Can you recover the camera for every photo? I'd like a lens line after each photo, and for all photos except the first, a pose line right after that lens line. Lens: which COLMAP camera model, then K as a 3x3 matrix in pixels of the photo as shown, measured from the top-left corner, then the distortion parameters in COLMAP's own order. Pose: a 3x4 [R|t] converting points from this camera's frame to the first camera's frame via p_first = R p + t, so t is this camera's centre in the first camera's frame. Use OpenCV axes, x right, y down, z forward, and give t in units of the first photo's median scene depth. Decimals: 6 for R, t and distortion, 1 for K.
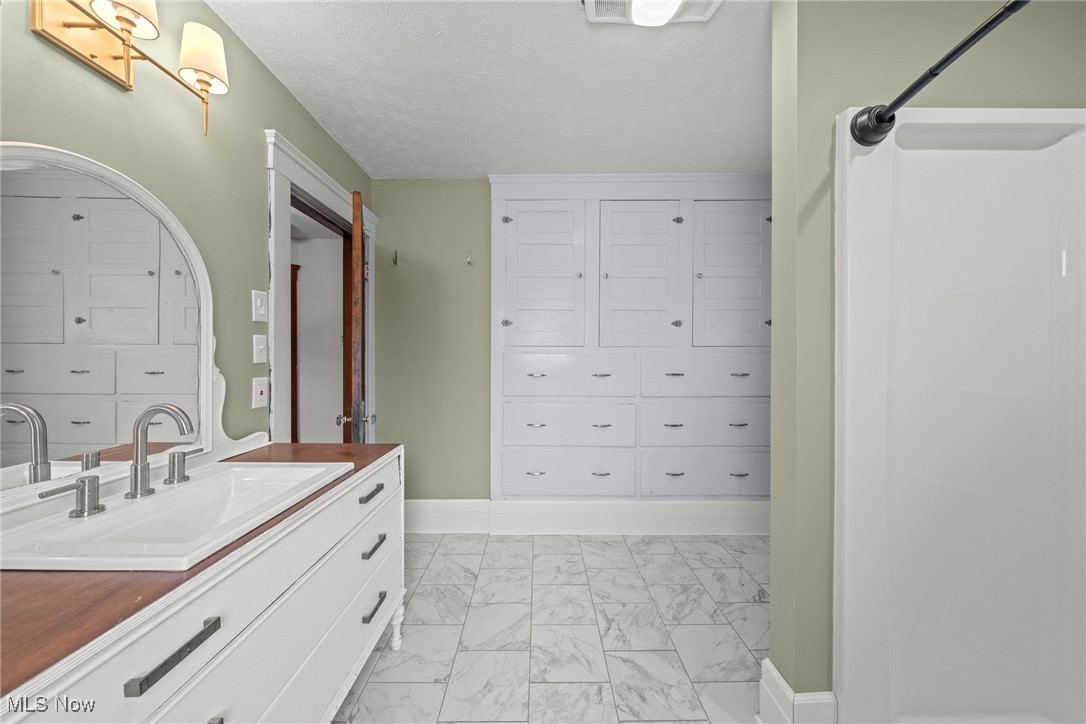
lens RADIAL K [[381.8, 0, 542.5], [0, 381.8, 355.2], [0, 0, 1]] dist [-0.000436, -0.000017]
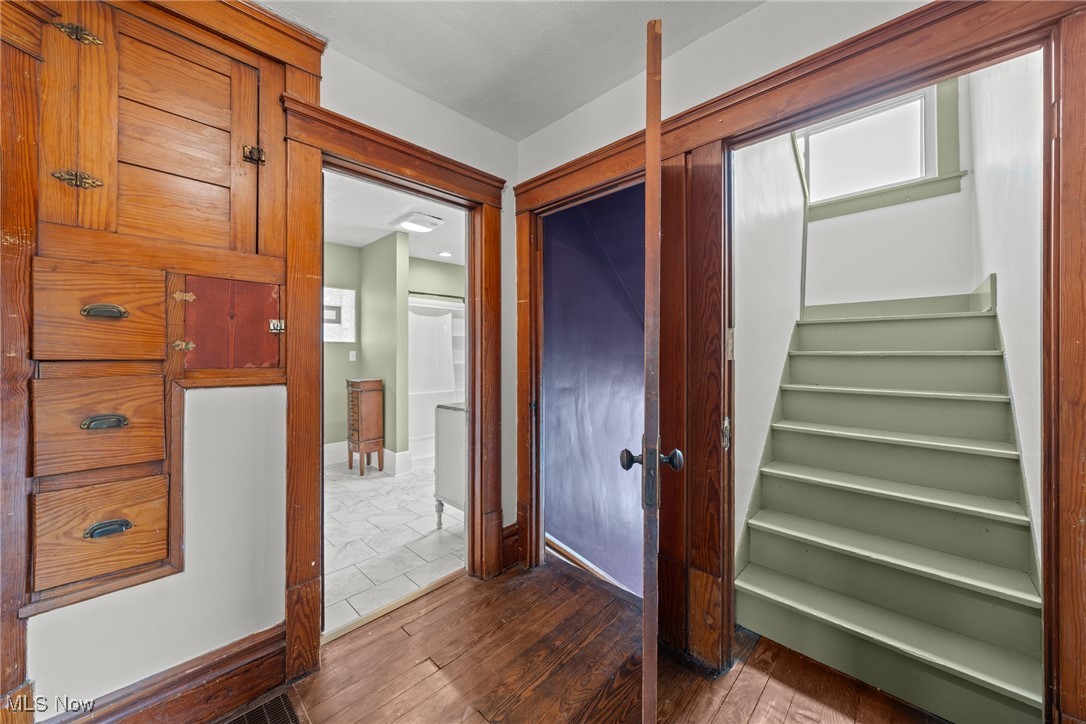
lens RADIAL K [[381.8, 0, 542.5], [0, 381.8, 355.2], [0, 0, 1]] dist [-0.000436, -0.000017]
pose [[-0.718710, 0.000286, 0.695310, -1.817362], [0.005756, 0.999968, 0.005539, 0.007335], [-0.695286, 0.007983, -0.718689, 1.833276]]
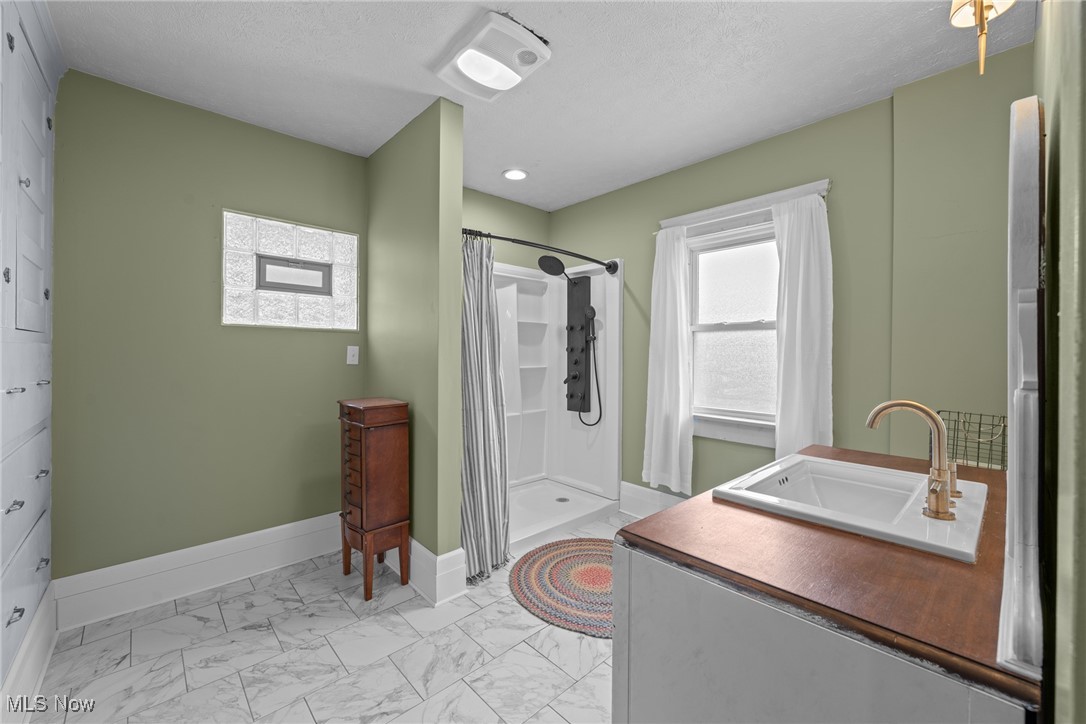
lens RADIAL K [[427.1, 0, 543.0], [0, 427.1, 362.0], [0, 0, 1]] dist [0.002552, 0.000083]
pose [[-0.676651, -0.021354, 0.735994, -0.677435], [-0.004399, 0.999679, 0.024960, 0.003130], [-0.736291, 0.013652, -0.676528, 1.398135]]
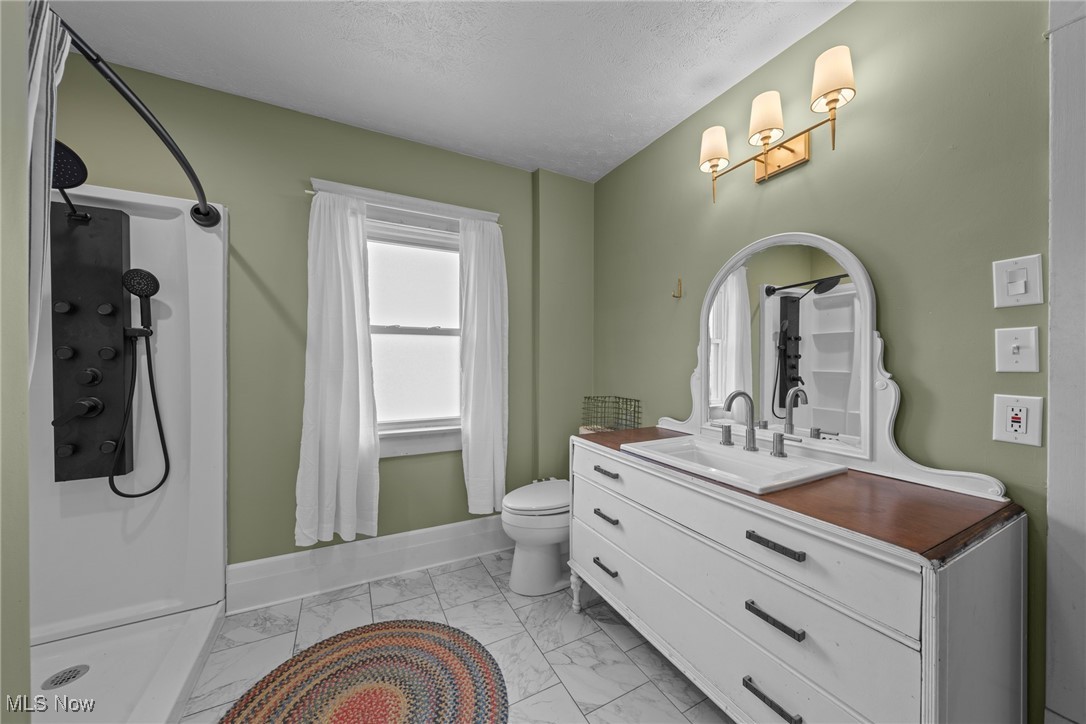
lens RADIAL K [[393.1, 0, 545.4], [0, 393.1, 364.5], [0, 0, 1]] dist [0.000248, -0.000012]
pose [[-0.882346, 0.001407, -0.470599, 0.257137], [-0.005027, 0.999910, 0.012414, 0.004664], [0.470575, 0.013319, -0.882260, 1.215742]]
